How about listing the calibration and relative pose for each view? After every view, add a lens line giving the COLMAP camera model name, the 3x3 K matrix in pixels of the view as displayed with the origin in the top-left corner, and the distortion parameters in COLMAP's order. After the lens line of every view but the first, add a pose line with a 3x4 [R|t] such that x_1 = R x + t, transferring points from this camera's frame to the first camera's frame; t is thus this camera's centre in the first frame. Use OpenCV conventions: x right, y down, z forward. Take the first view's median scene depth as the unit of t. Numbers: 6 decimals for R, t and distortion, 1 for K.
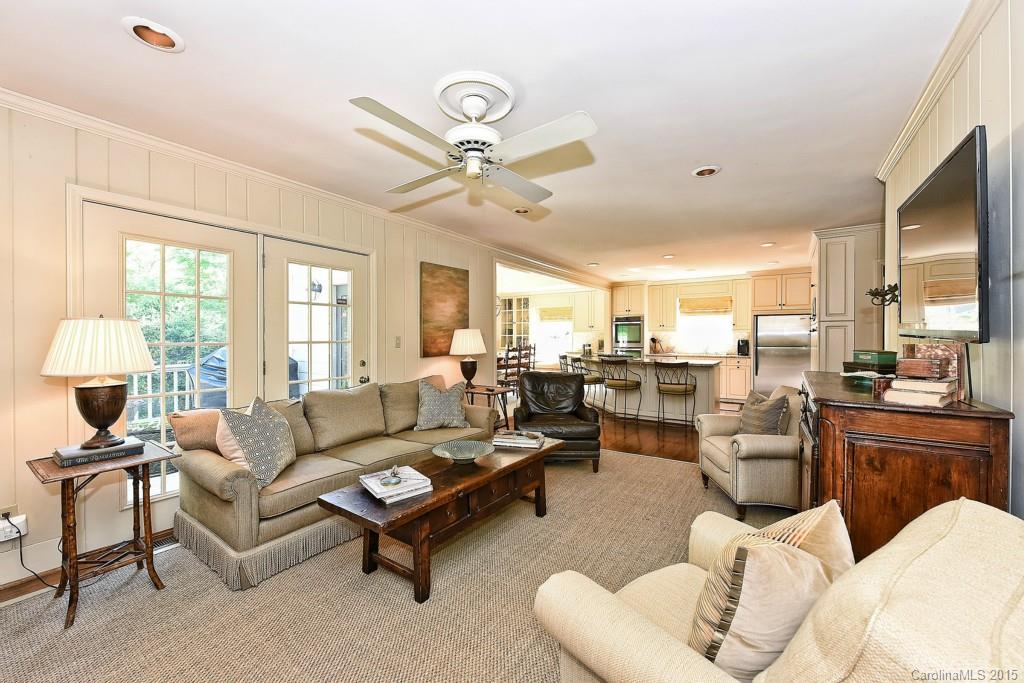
lens RADIAL K [[402.9, 0, 511.8], [0, 402.9, 339.8], [0, 0, 1]] dist [-0.000321, 0.000153]
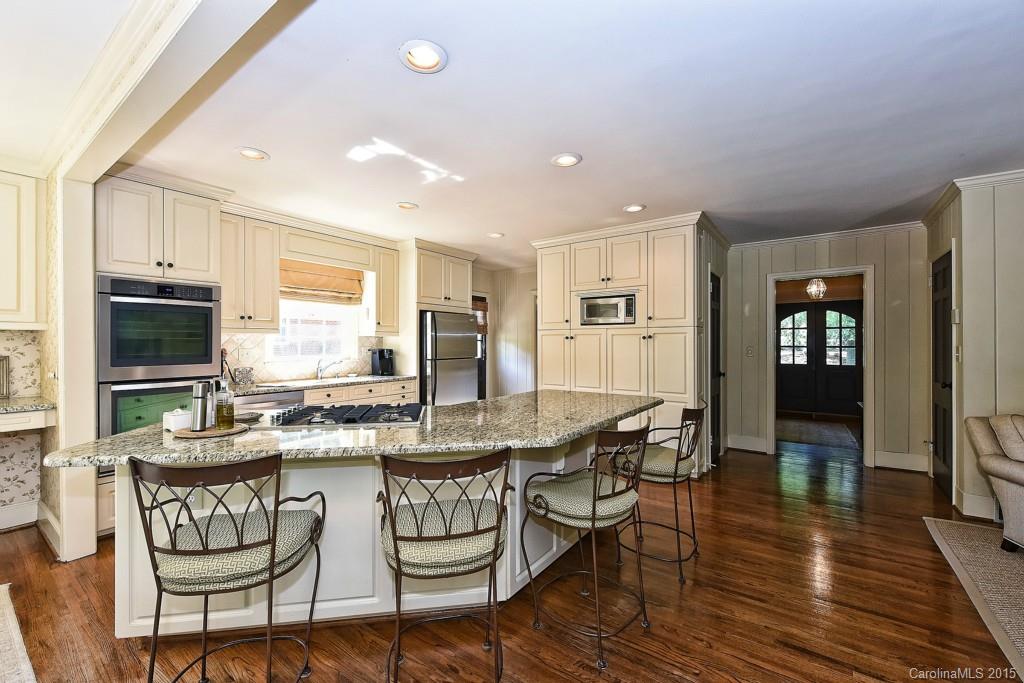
lens RADIAL K [[420.4, 0, 515.6], [0, 420.4, 339.6], [0, 0, 1]] dist [0.008861, 0.000007]
pose [[0.017620, 0.004803, 0.999833, -0.042530], [0.007804, 0.999957, -0.004941, -0.008846], [-0.999814, 0.007889, 0.017582, 0.713151]]
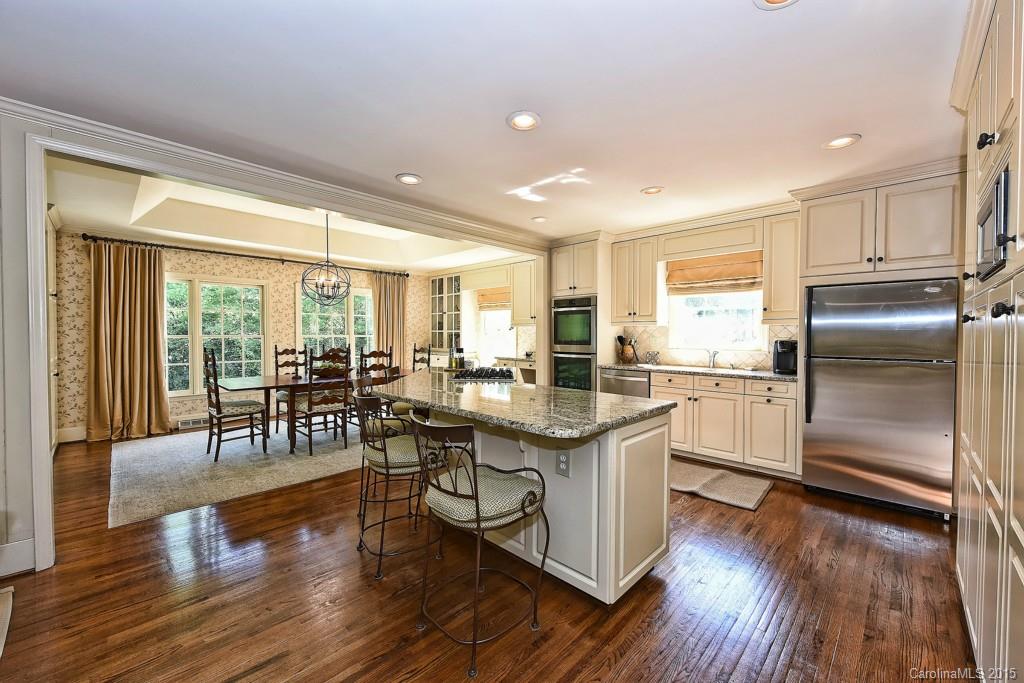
lens RADIAL K [[402.9, 0, 515.2], [0, 402.9, 340.8], [0, 0, 1]] dist [-0.000321, 0.000153]
pose [[0.986158, 0.006002, -0.165697, 0.302222], [-0.003755, 0.999897, 0.013873, -0.005198], [0.165763, -0.013059, 0.986079, 0.426169]]
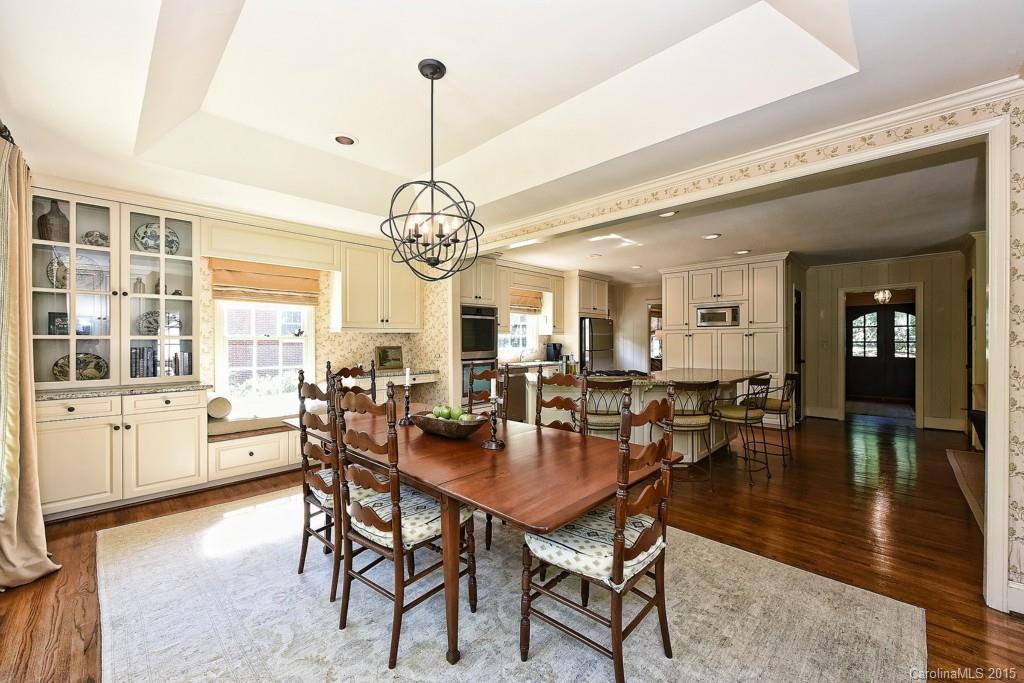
lens RADIAL K [[402.9, 0, 513.1], [0, 402.9, 340.7], [0, 0, 1]] dist [-0.000321, 0.000153]
pose [[0.165409, -0.004833, 0.986213, -0.292469], [0.009145, 0.999953, 0.003367, -0.009452], [-0.986183, 0.008462, 0.165446, 0.848449]]
